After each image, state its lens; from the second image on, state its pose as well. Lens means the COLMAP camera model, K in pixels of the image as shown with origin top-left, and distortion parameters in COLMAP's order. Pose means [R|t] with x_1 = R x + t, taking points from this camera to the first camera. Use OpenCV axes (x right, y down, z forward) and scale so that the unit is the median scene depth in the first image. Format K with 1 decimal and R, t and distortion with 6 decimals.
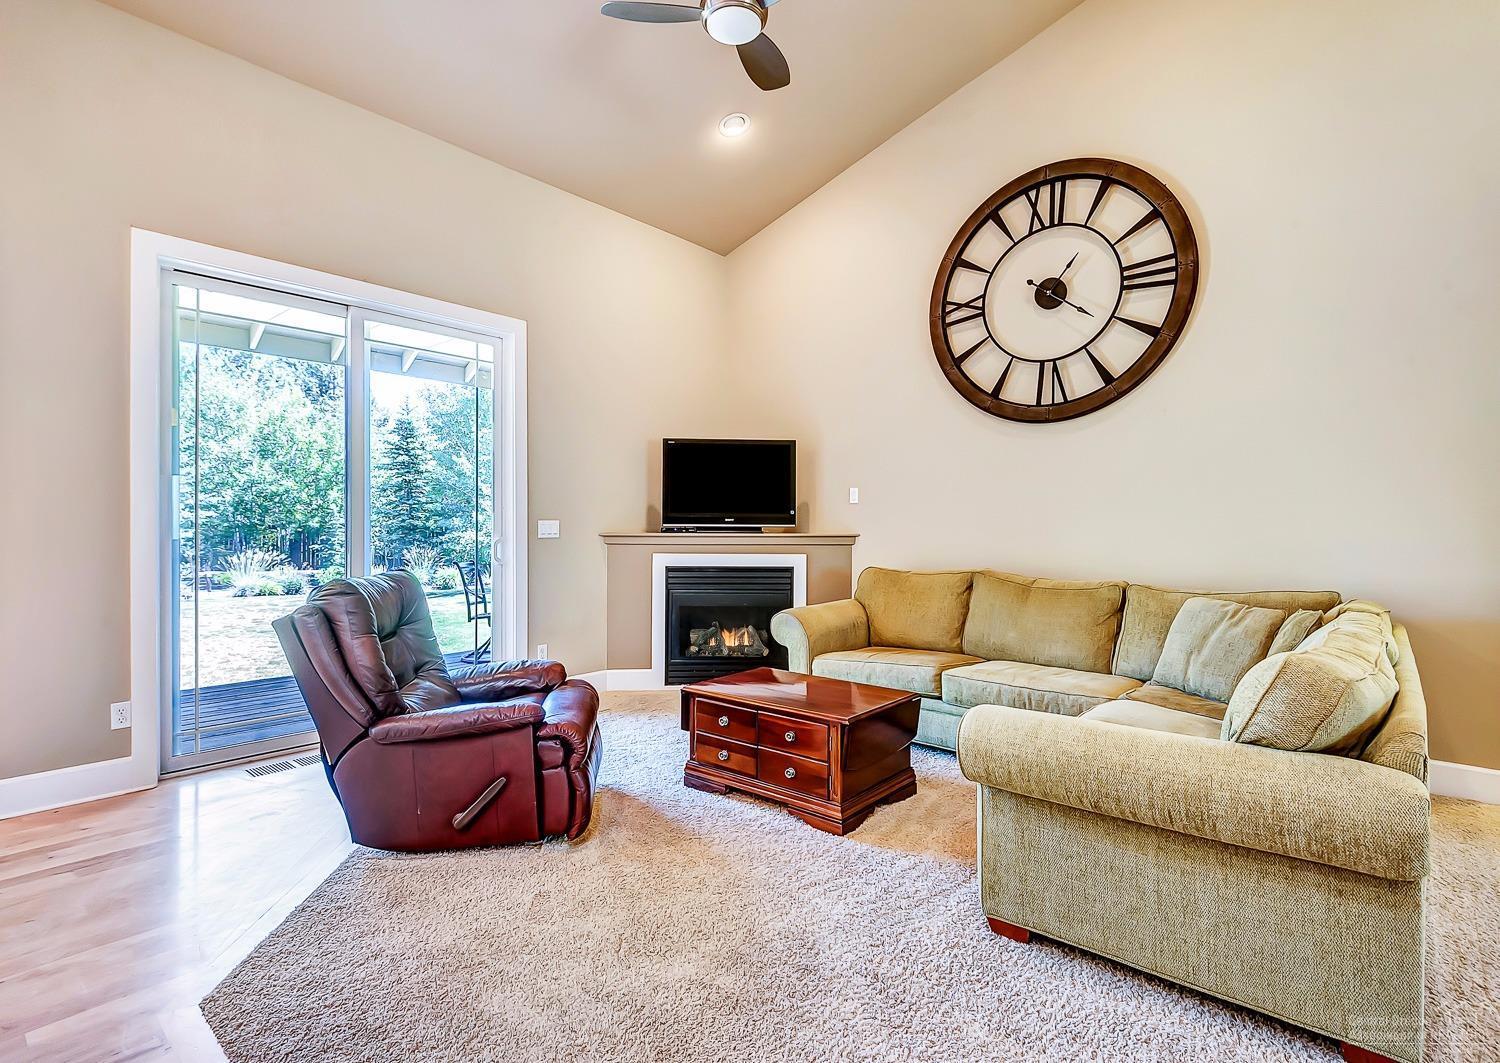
lens RADIAL K [[729.2, 0, 744.4], [0, 729.2, 520.7], [0, 0, 1]] dist [0.013842, -0.001089]
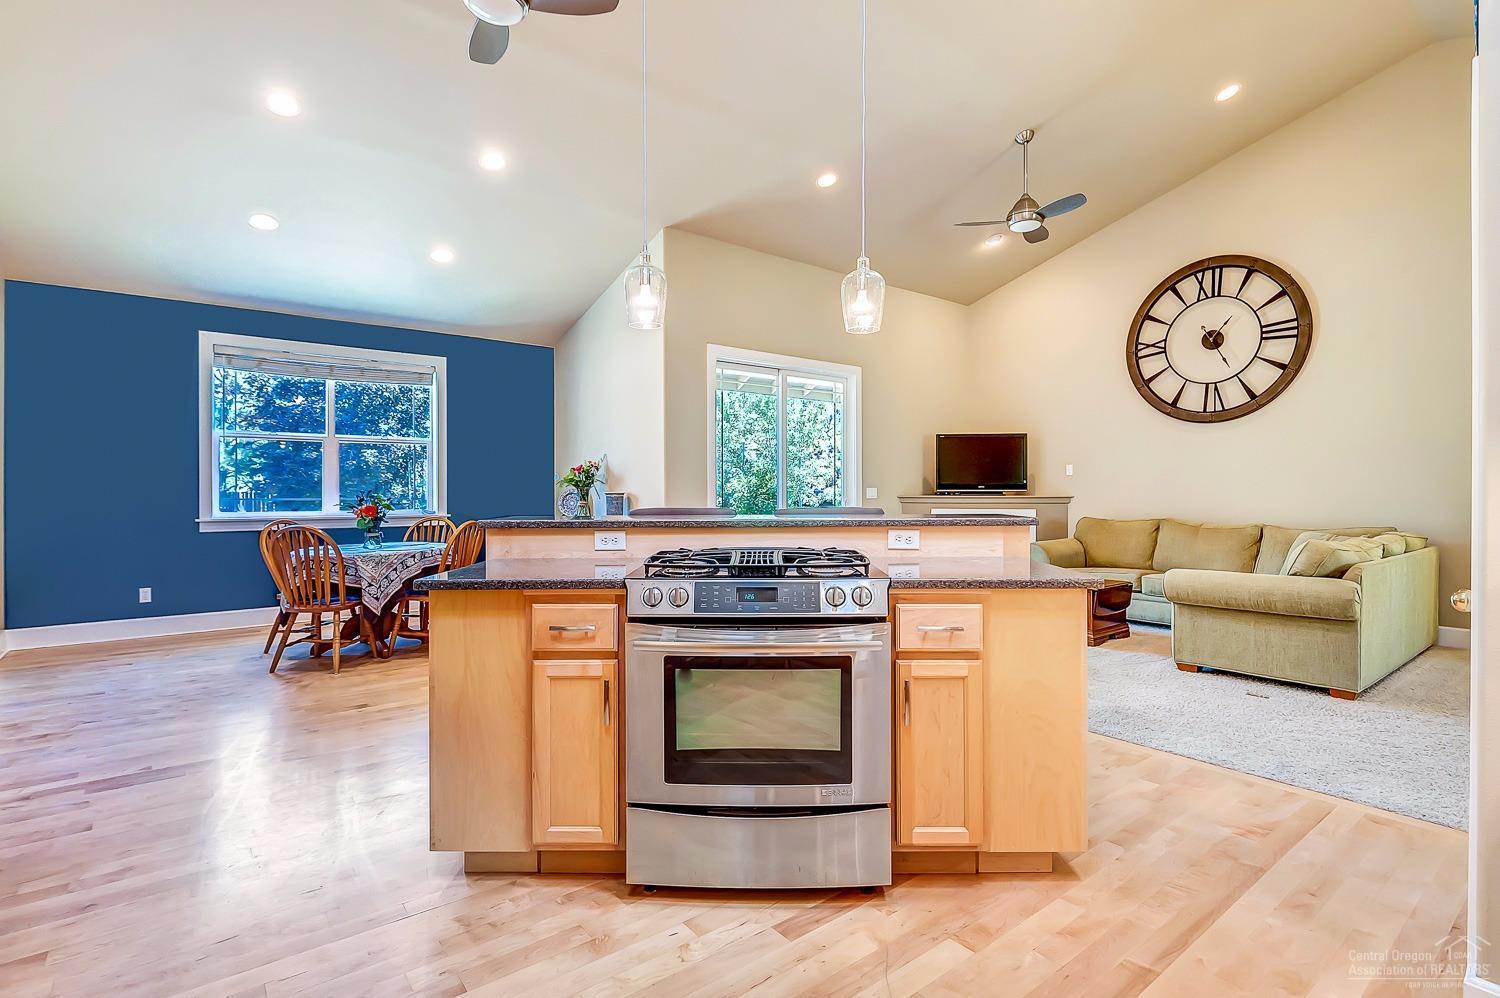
lens RADIAL K [[723.2, 0, 746.6], [0, 723.2, 492.4], [0, 0, 1]] dist [-0.005251, -0.001868]
pose [[0.981992, -0.004000, -0.188881, -0.260691], [0.005132, 0.999972, 0.005502, -0.000727], [0.188854, -0.006372, 0.981985, -0.680209]]
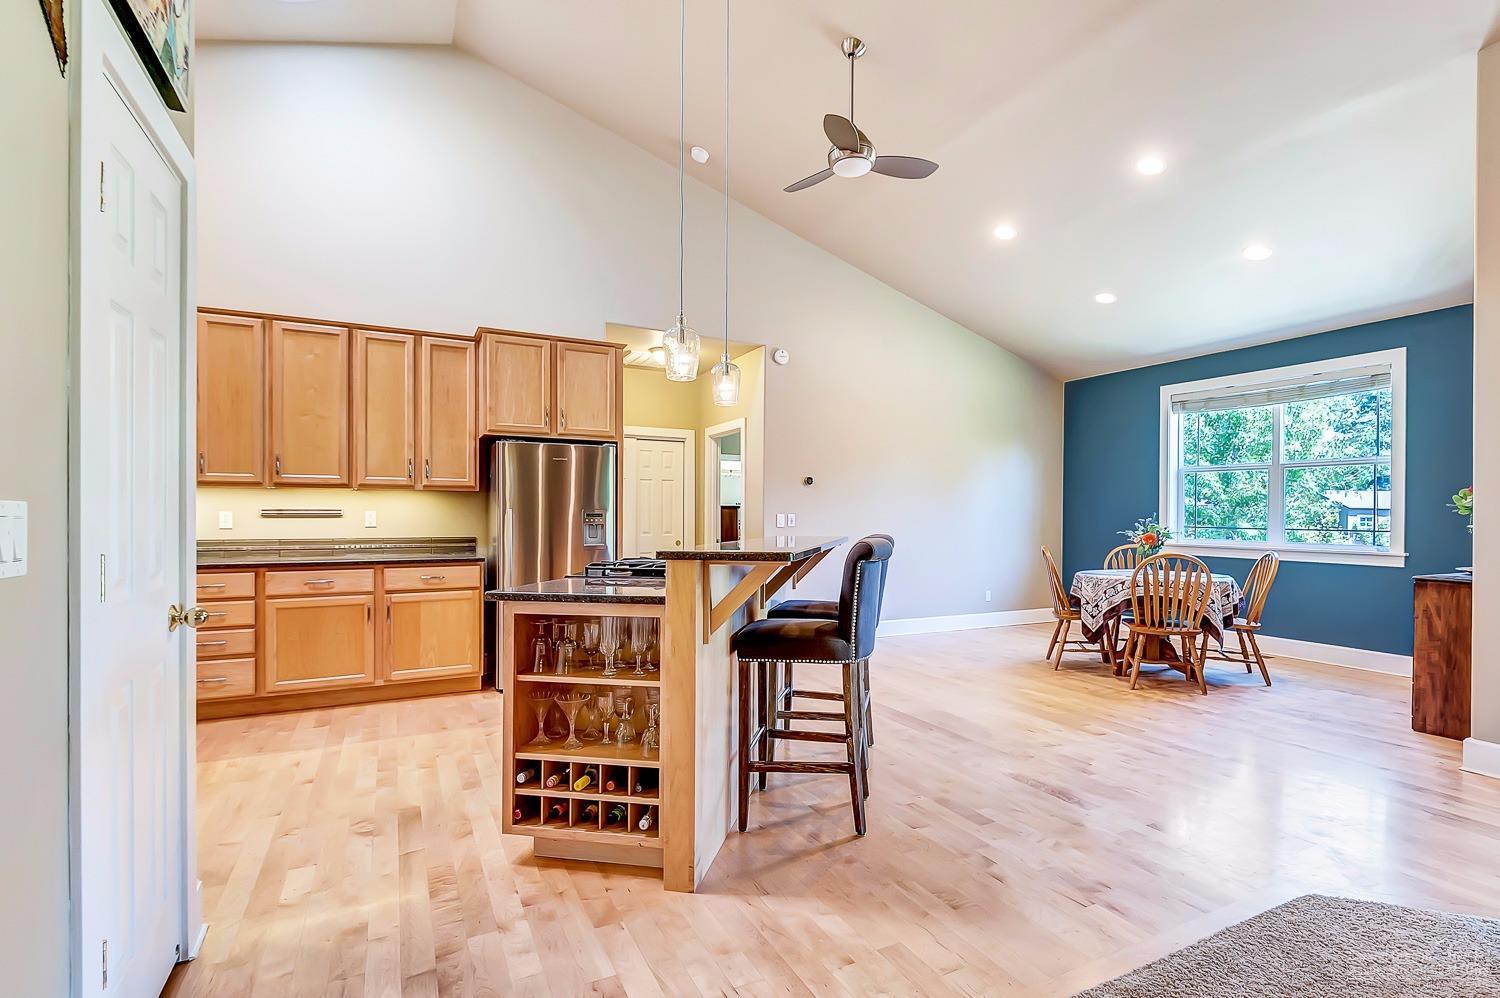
lens RADIAL K [[704.4, 0, 784.2], [0, 704.4, 515.7], [0, 0, 1]] dist [0.004384, -0.005322]
pose [[-0.357011, -0.006768, -0.934076, 0.281572], [-0.005455, 0.999972, -0.005160, 0.003272], [0.934084, 0.003253, -0.357038, 0.236273]]
